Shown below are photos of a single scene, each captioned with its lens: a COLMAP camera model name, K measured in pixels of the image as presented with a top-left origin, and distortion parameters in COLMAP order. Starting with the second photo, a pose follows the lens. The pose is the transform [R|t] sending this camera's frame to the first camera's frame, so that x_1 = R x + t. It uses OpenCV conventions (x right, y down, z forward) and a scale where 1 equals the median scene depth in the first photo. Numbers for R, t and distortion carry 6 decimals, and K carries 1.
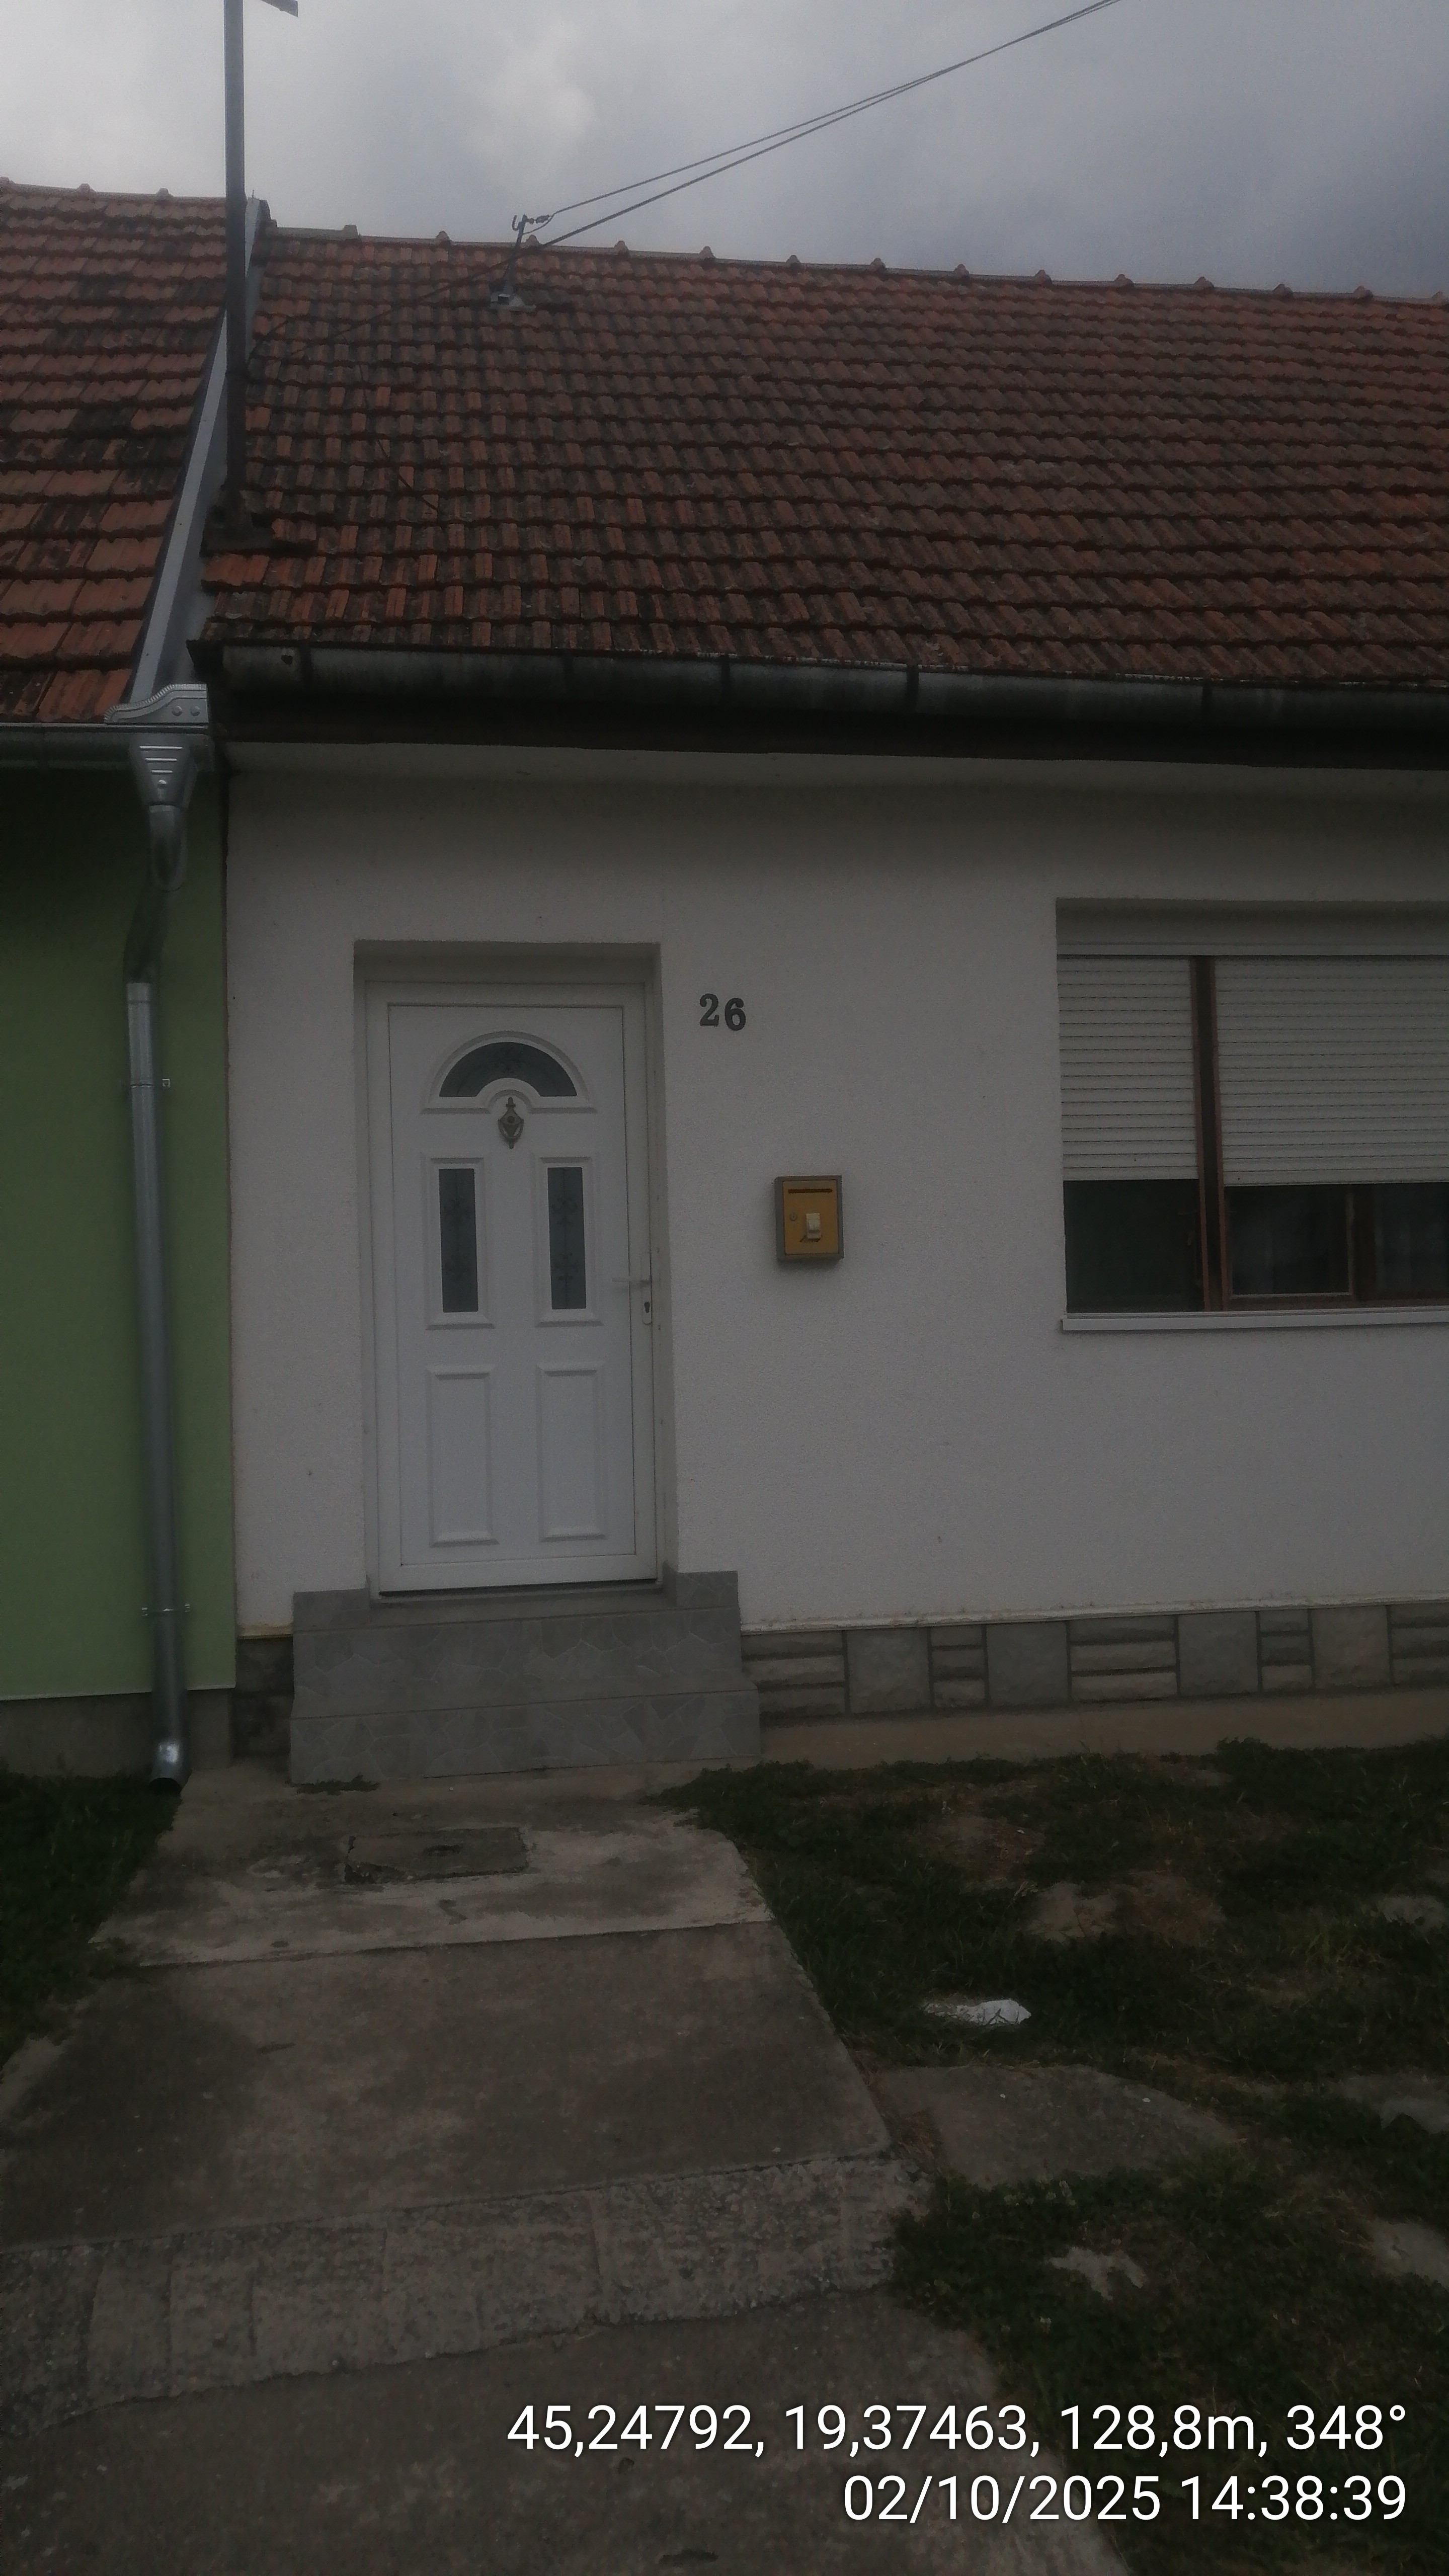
lens RADIAL K [[1967.8, 0, 737.3], [0, 1967.8, 1287.7], [0, 0, 1]] dist [0.031068, -0.006230]
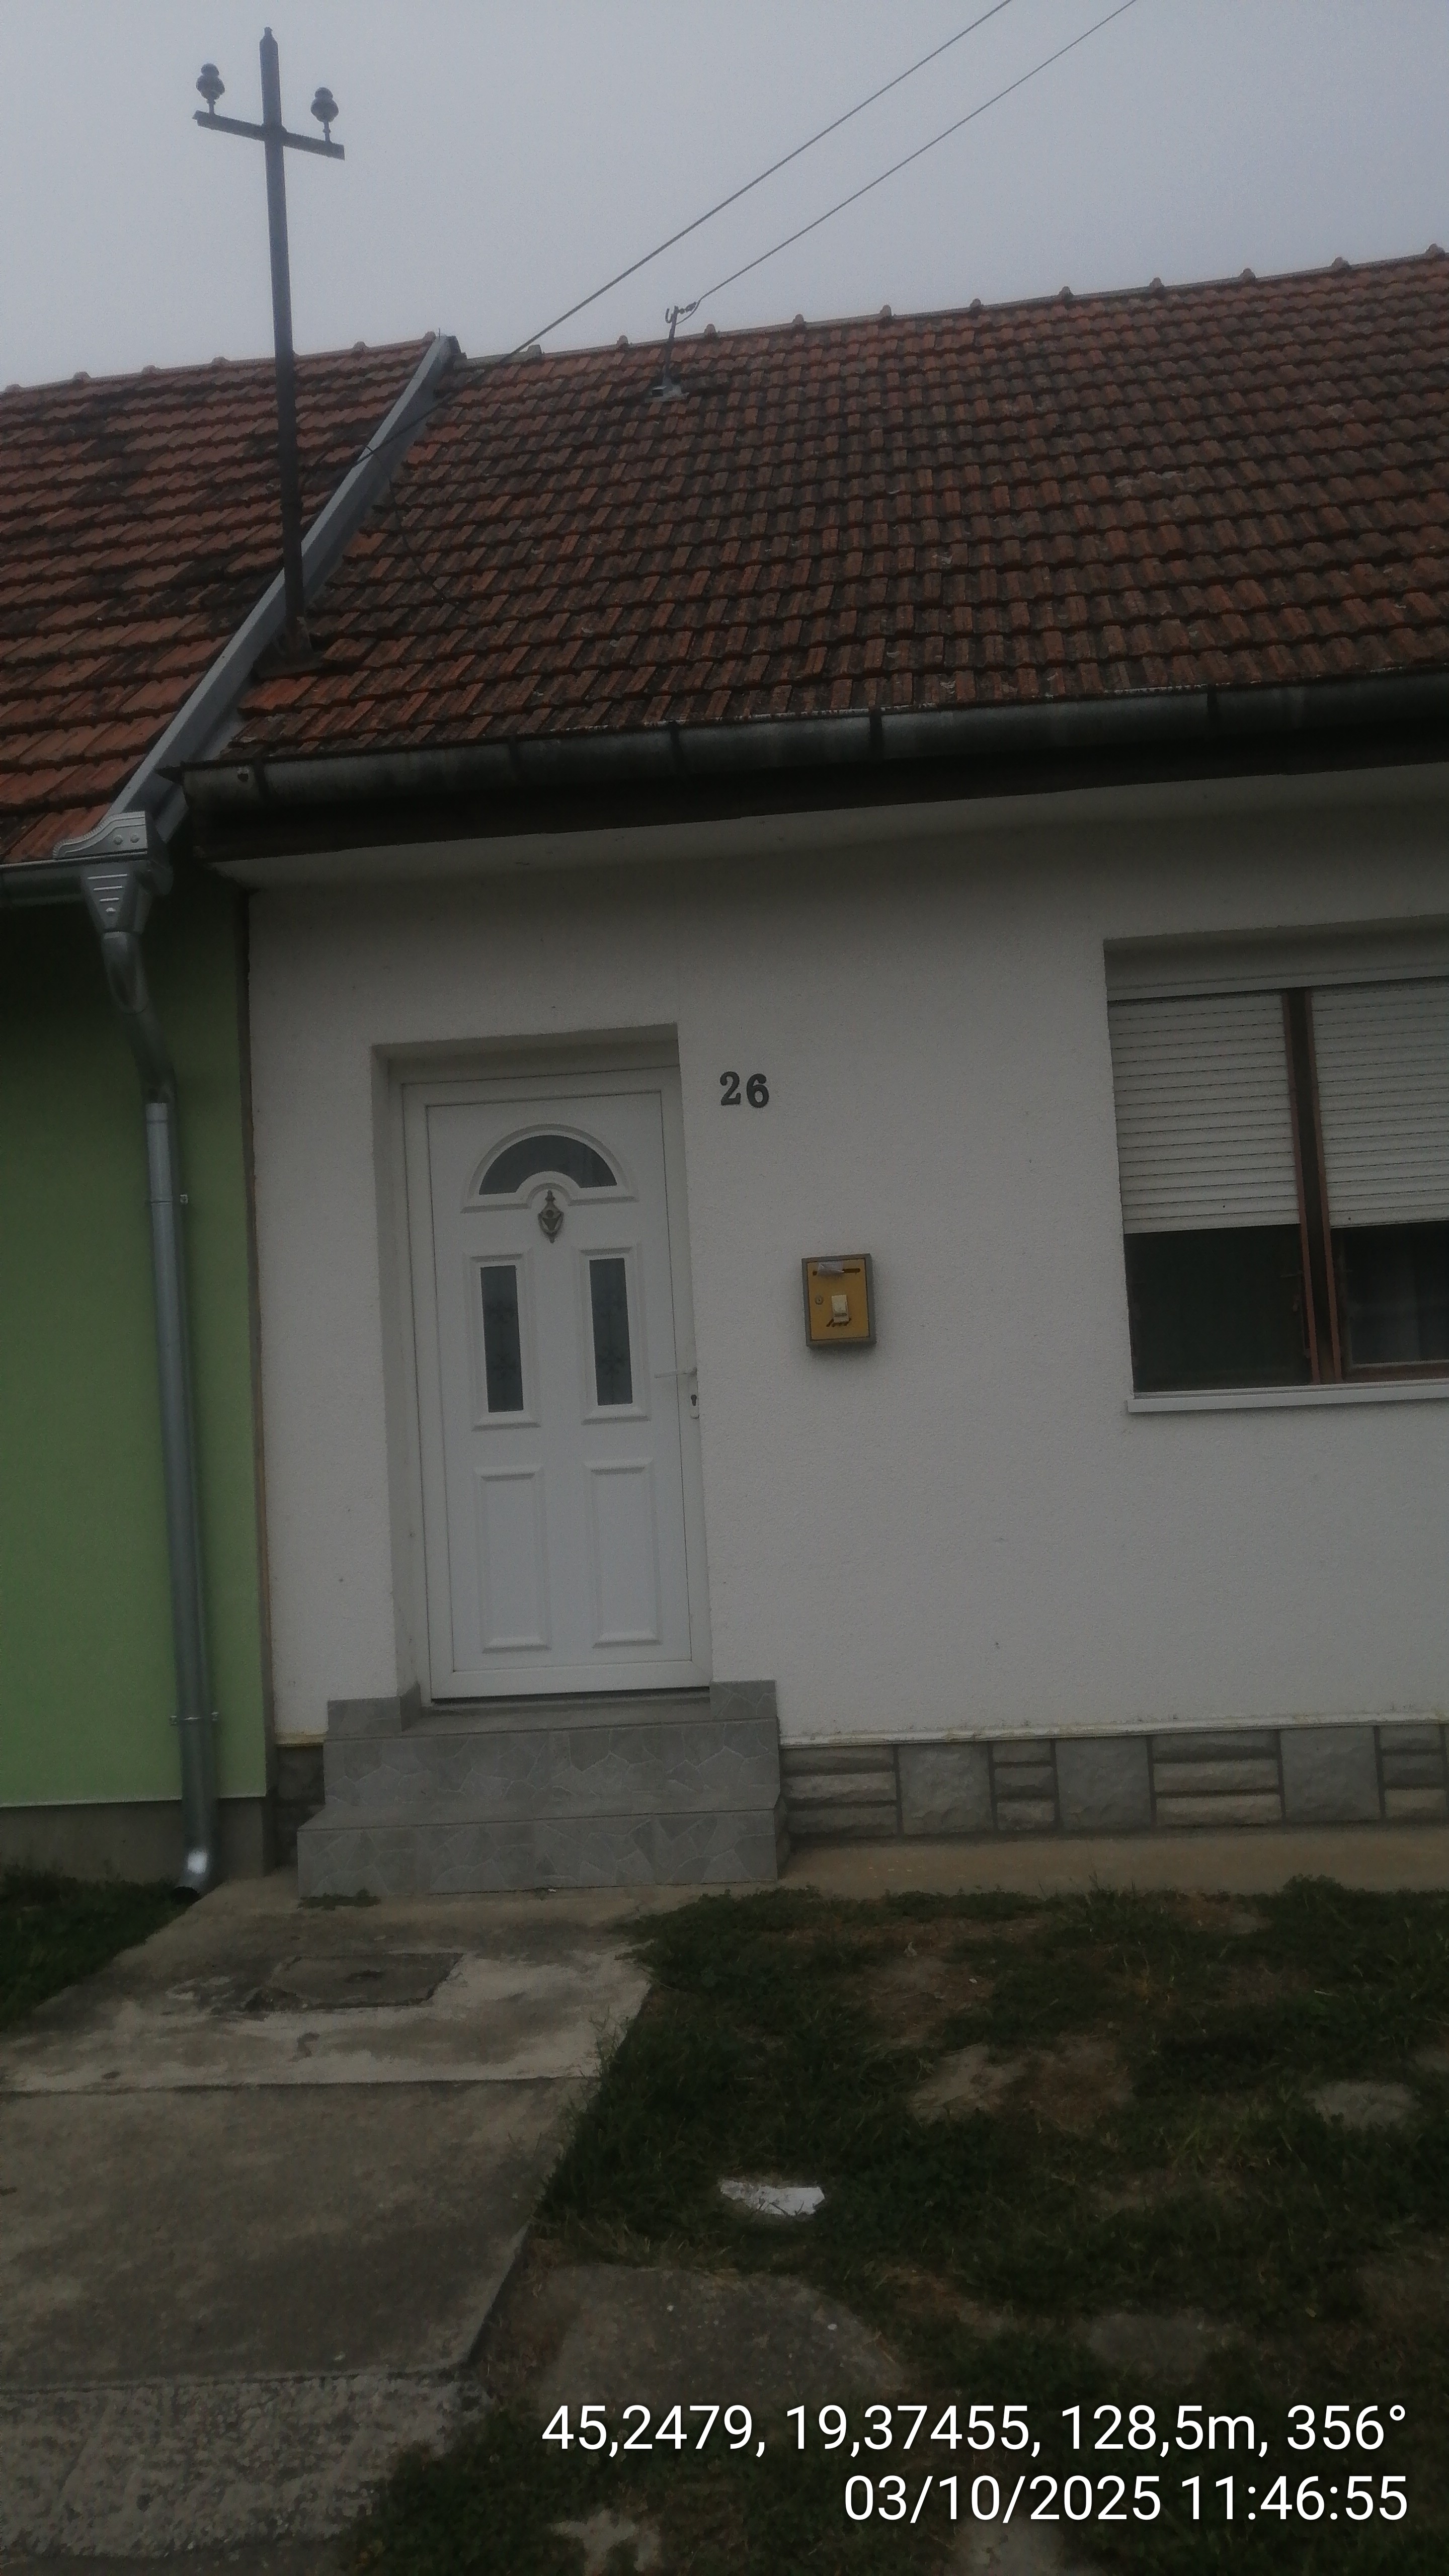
lens RADIAL K [[1967.8, 0, 718.0], [0, 1967.8, 1302.6], [0, 0, 1]] dist [0.031068, -0.006230]
pose [[0.967658, -0.043469, -0.248493, 0.219745], [0.035896, 0.998745, -0.034928, -0.004172], [0.249699, 0.024879, 0.968004, 0.077515]]
